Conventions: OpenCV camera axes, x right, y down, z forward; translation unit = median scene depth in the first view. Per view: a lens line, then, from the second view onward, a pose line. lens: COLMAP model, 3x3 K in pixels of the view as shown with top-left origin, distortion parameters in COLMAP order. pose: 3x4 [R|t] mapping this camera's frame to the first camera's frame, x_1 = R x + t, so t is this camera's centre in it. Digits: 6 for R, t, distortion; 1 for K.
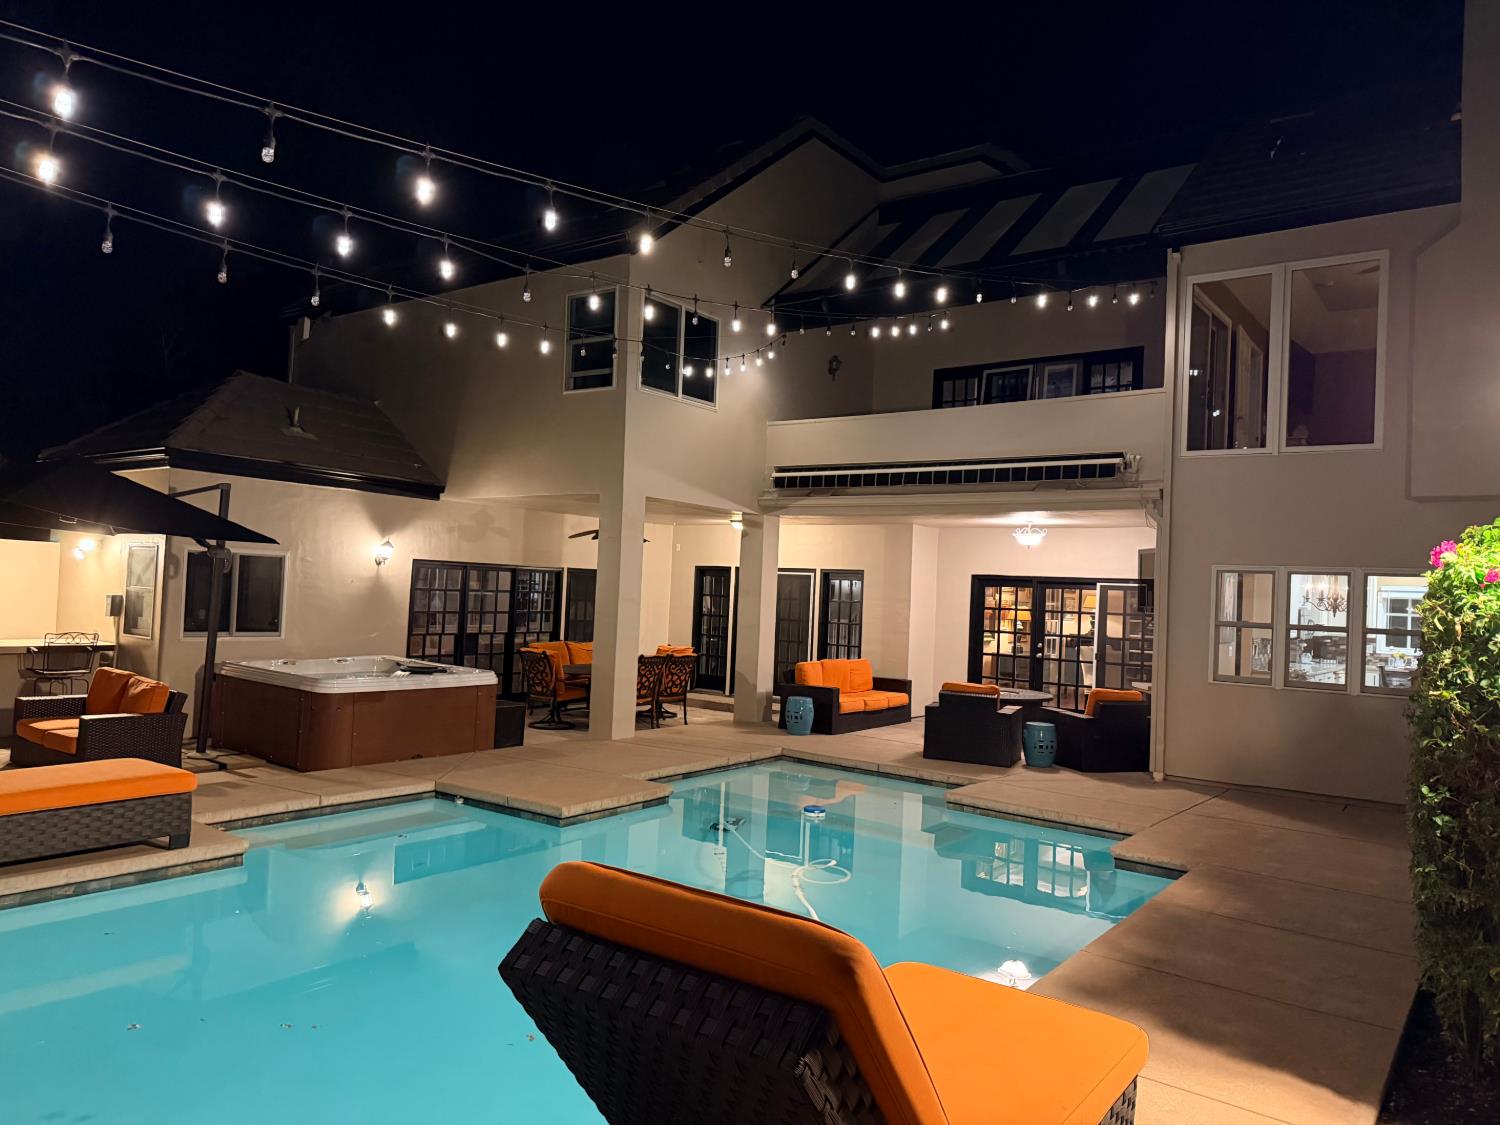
lens RADIAL K [[1027.4, 0, 750.0], [0, 1027.4, 562.5], [0, 0, 1]] dist [0.006703, 0.000565]
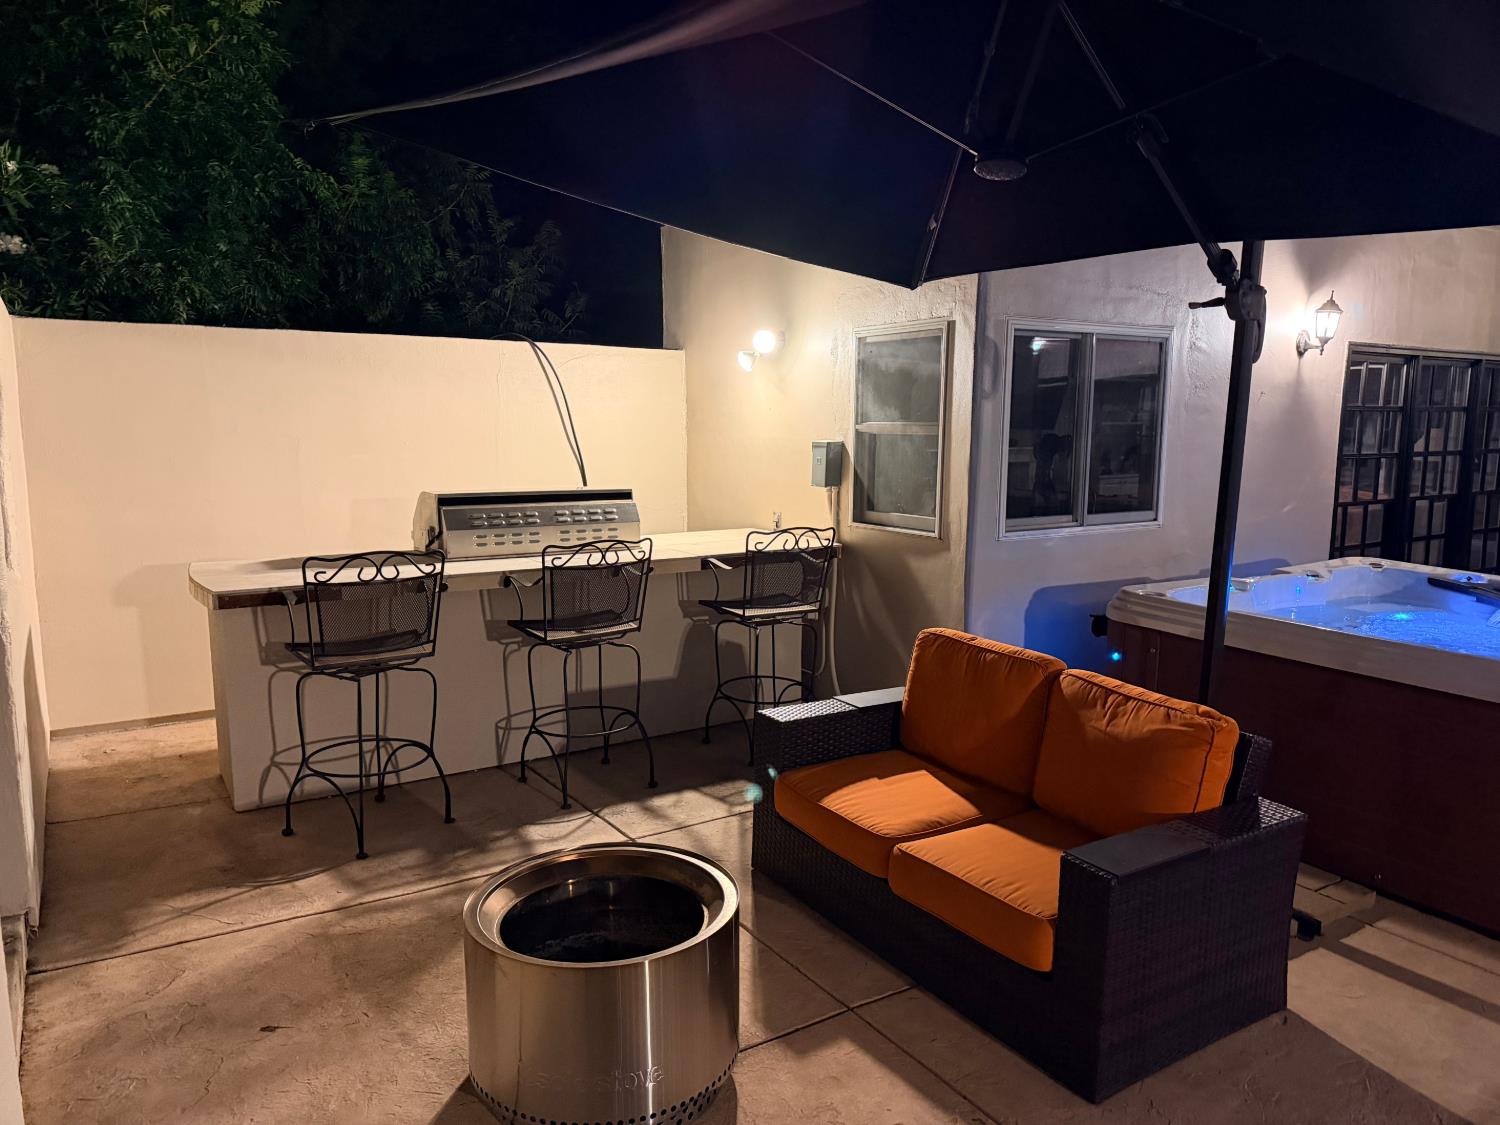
lens RADIAL K [[1027.4, 0, 750.0], [0, 1027.4, 562.5], [0, 0, 1]] dist [0.006703, 0.000565]
pose [[0.922746, 0.003390, -0.385394, -0.464752], [0.056138, 0.988114, 0.143103, 0.015845], [0.381299, -0.153683, 0.911588, 0.534147]]
